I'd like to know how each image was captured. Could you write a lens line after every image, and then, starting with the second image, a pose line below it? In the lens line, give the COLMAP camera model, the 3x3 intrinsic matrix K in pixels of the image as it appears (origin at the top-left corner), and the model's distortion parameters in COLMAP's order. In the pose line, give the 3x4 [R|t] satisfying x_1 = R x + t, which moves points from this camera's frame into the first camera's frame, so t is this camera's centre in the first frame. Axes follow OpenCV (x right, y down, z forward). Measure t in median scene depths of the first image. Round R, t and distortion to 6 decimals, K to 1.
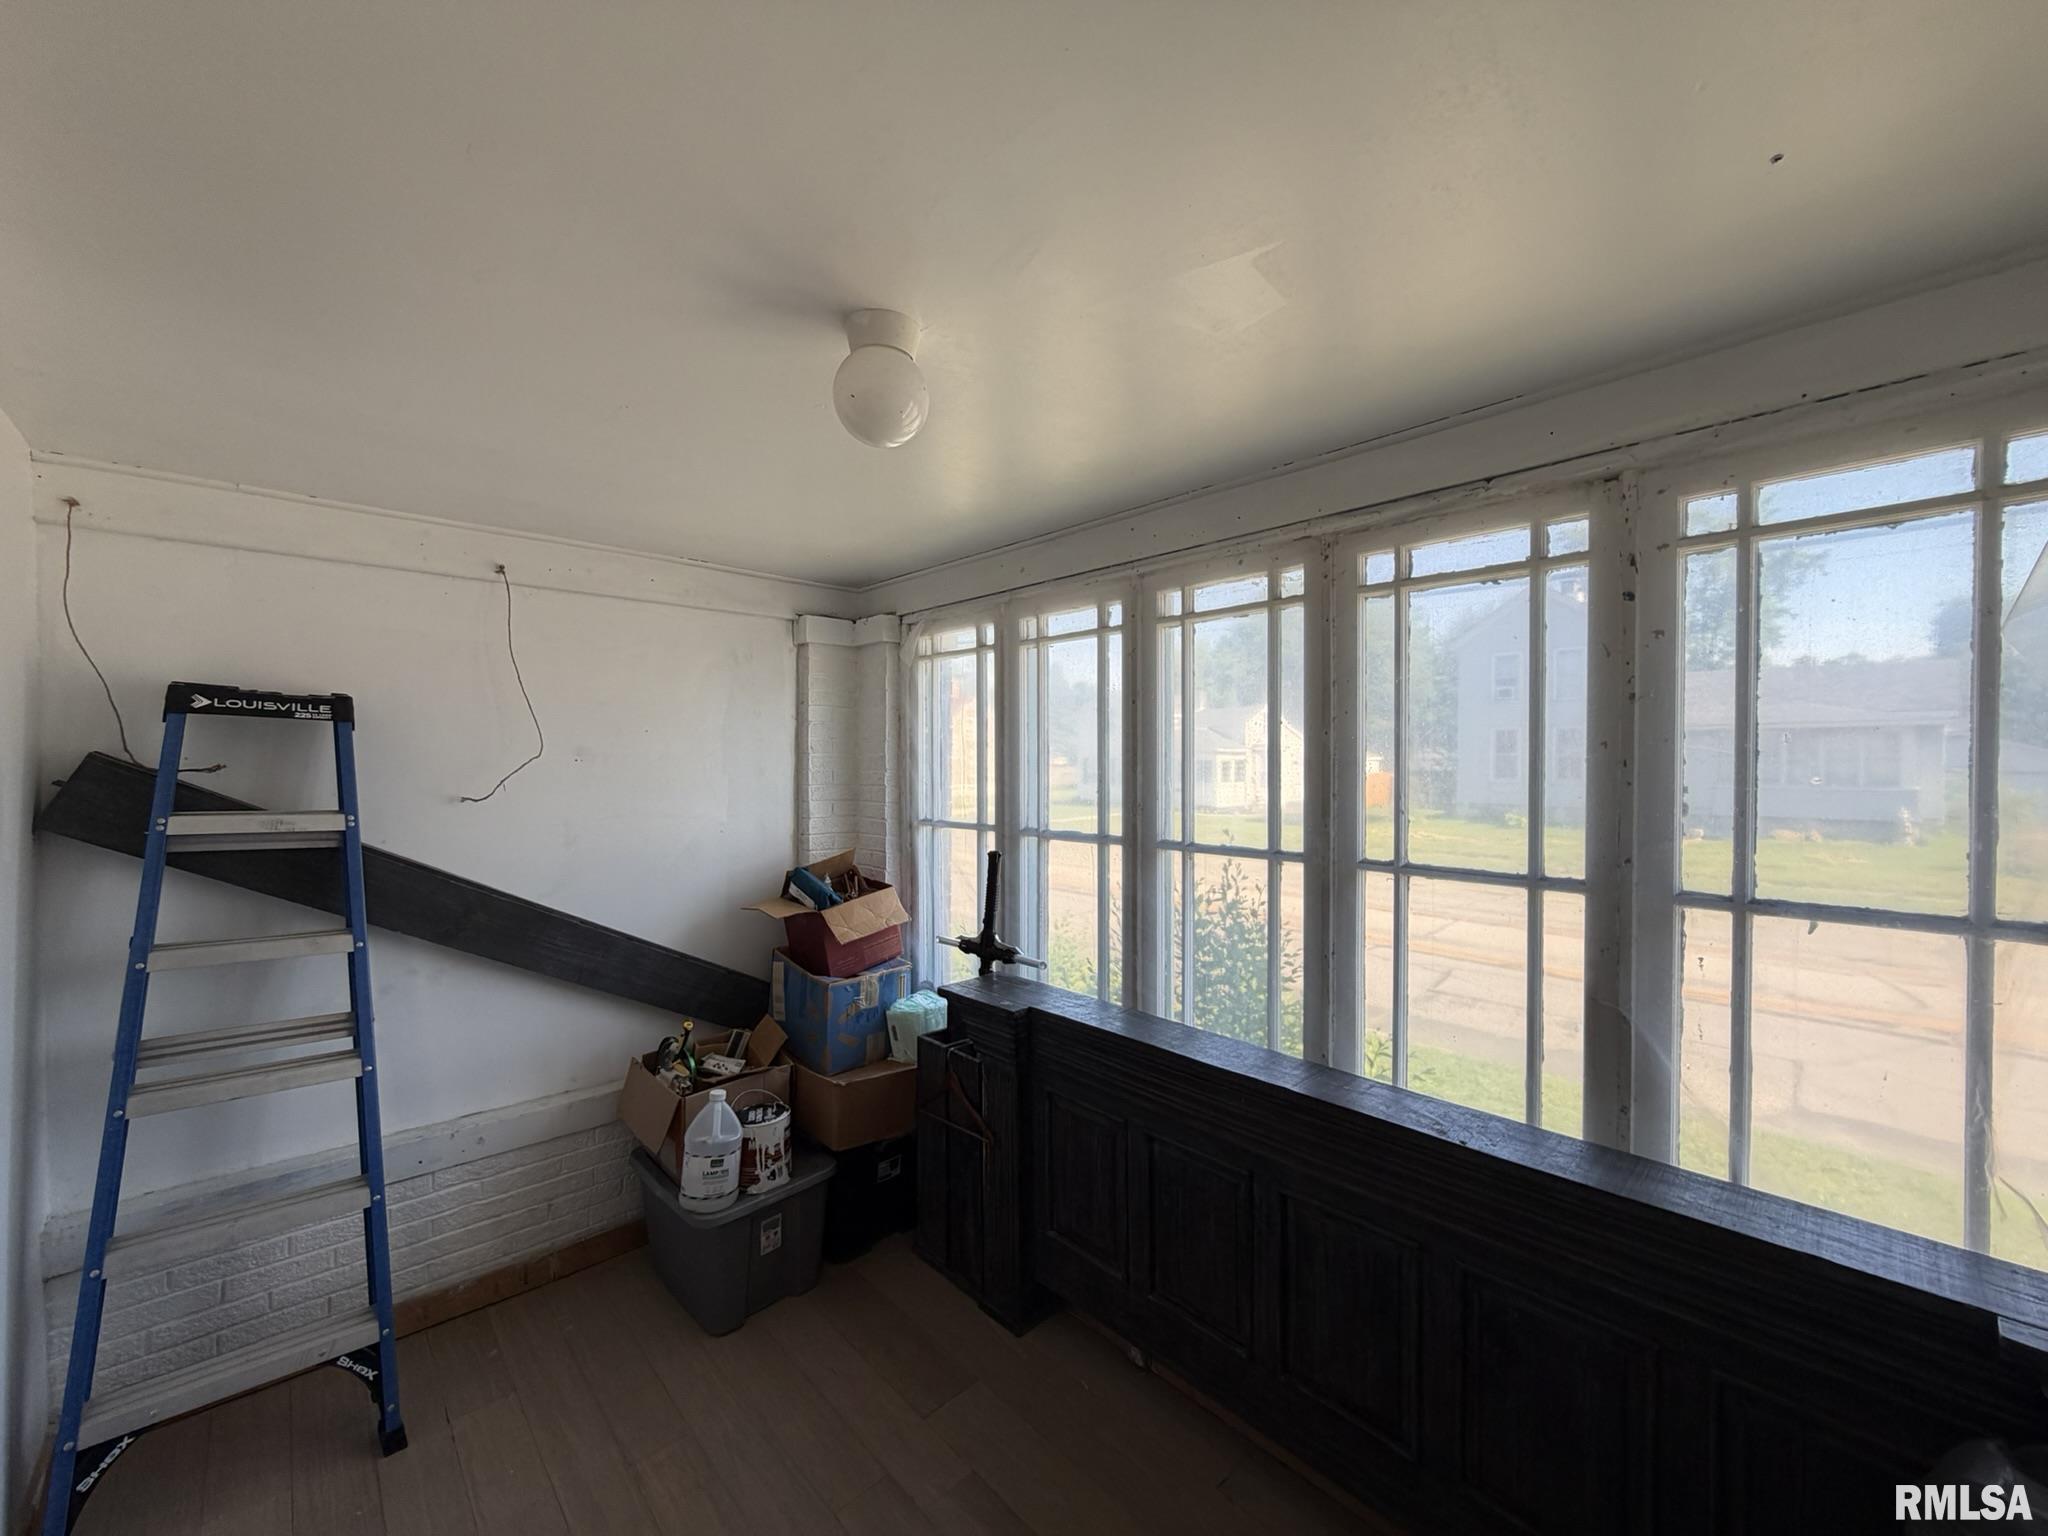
lens RADIAL K [[818.2, 0, 1039.6], [0, 818.2, 770.8], [0, 0, 1]] dist [0.000791, -0.000571]
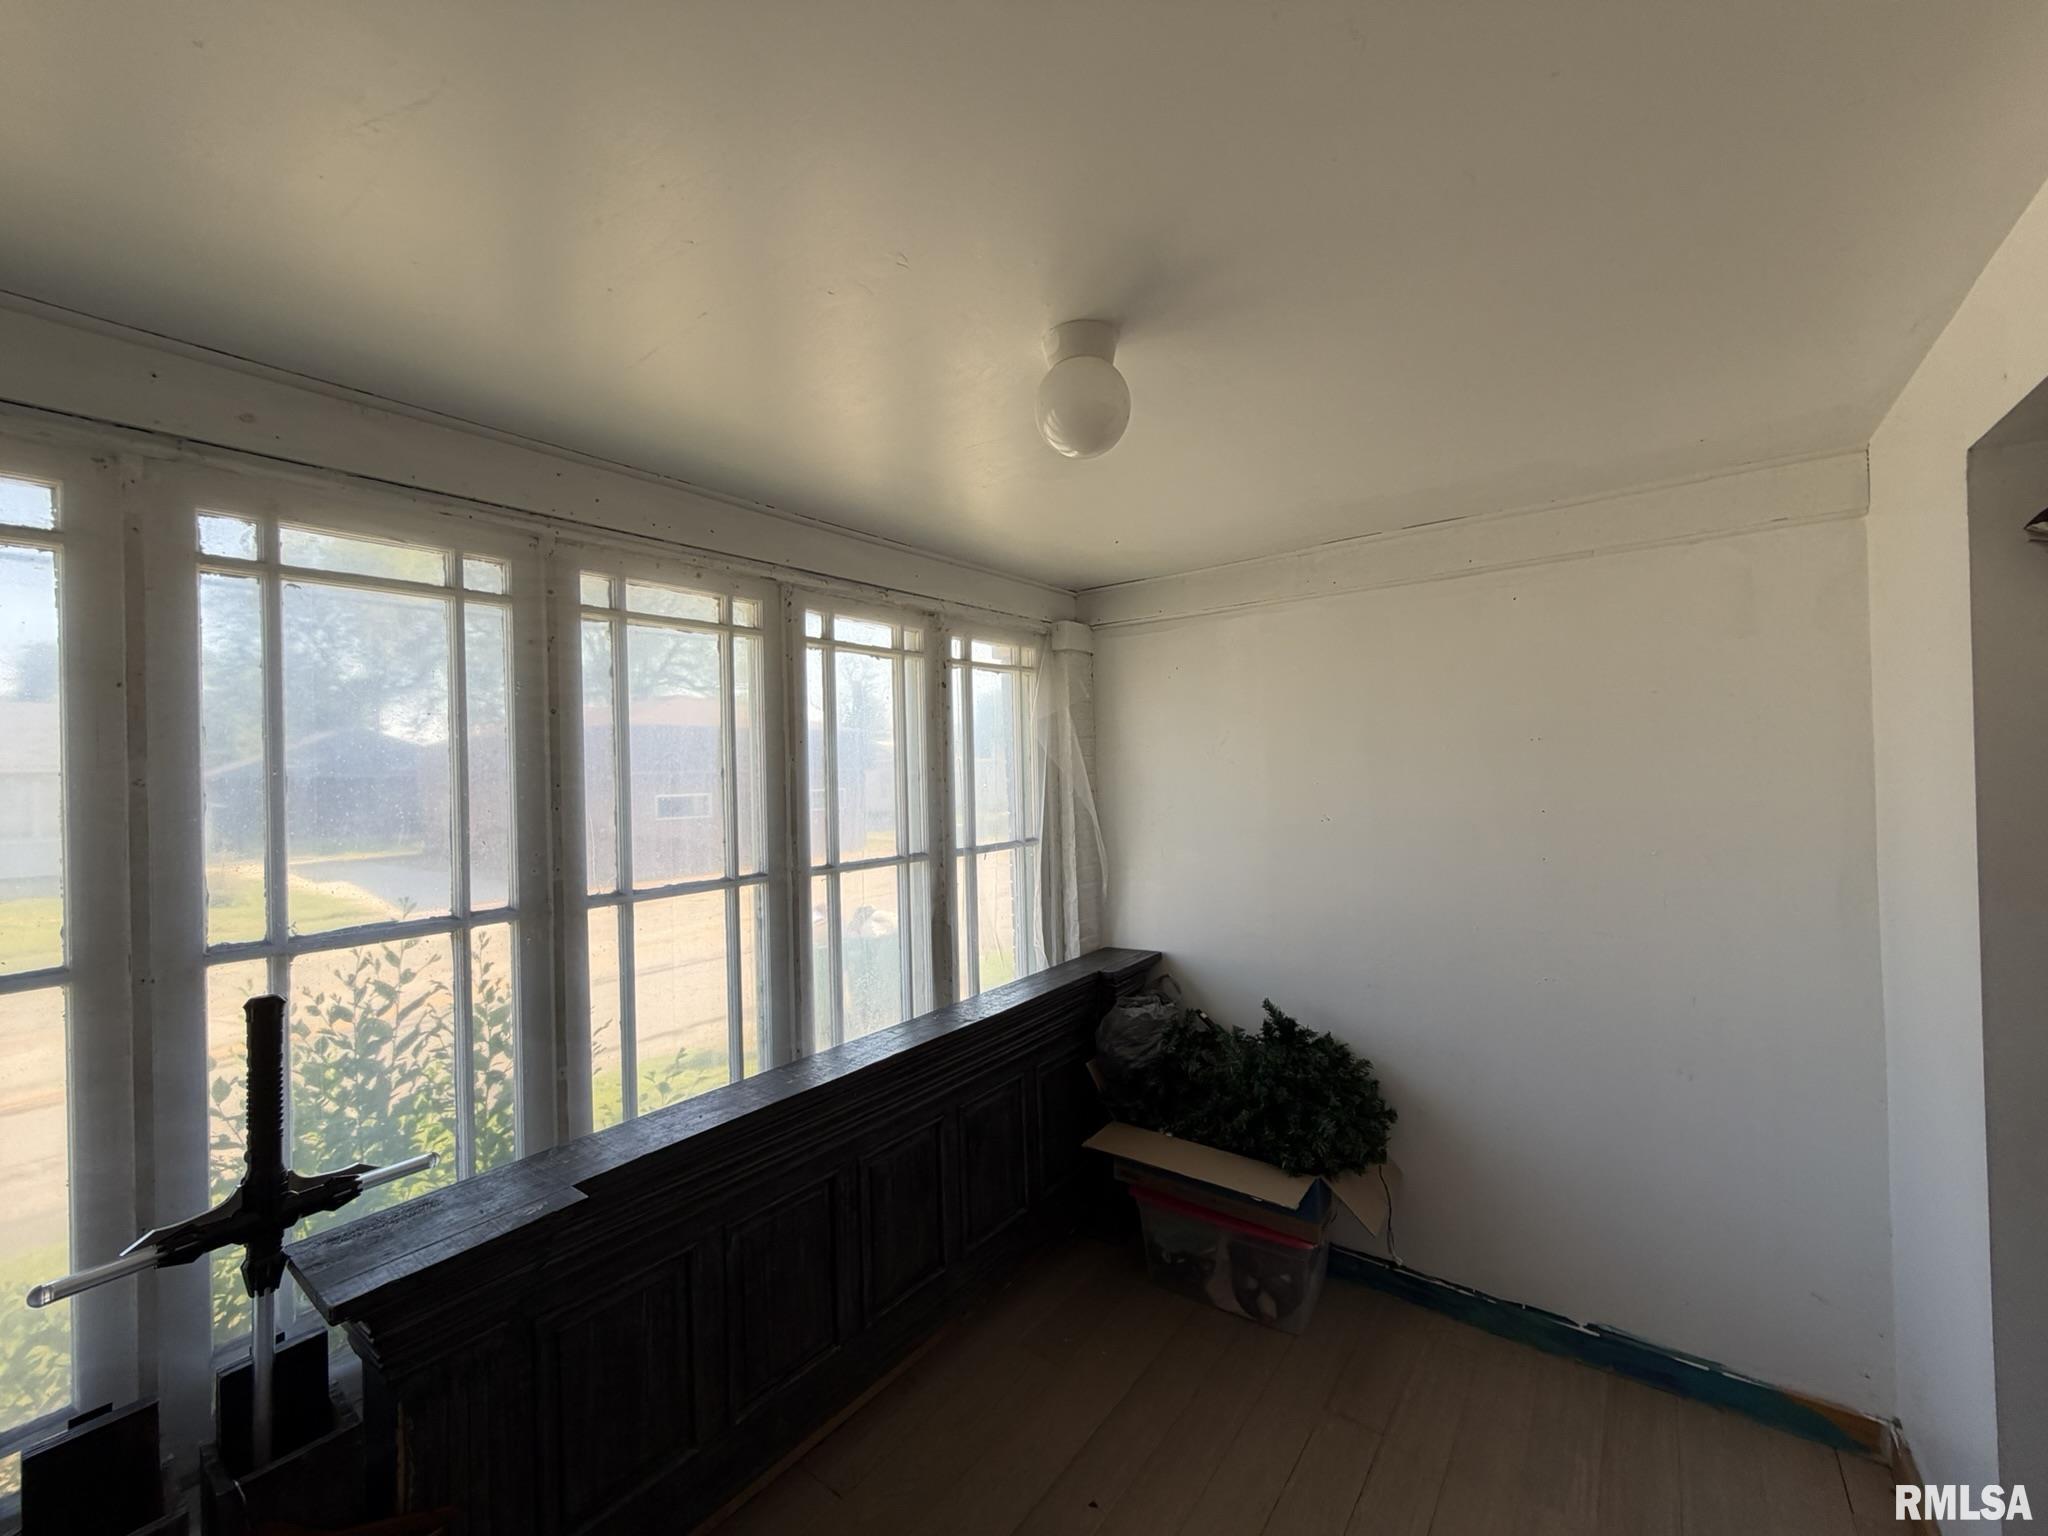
lens RADIAL K [[818.2, 0, 1039.1], [0, 818.2, 763.5], [0, 0, 1]] dist [0.000791, -0.000571]
pose [[-0.169936, 0.018537, 0.985281, -0.703737], [0.048382, 0.998774, -0.010446, -0.010736], [-0.984267, 0.045895, -0.170624, 0.745131]]
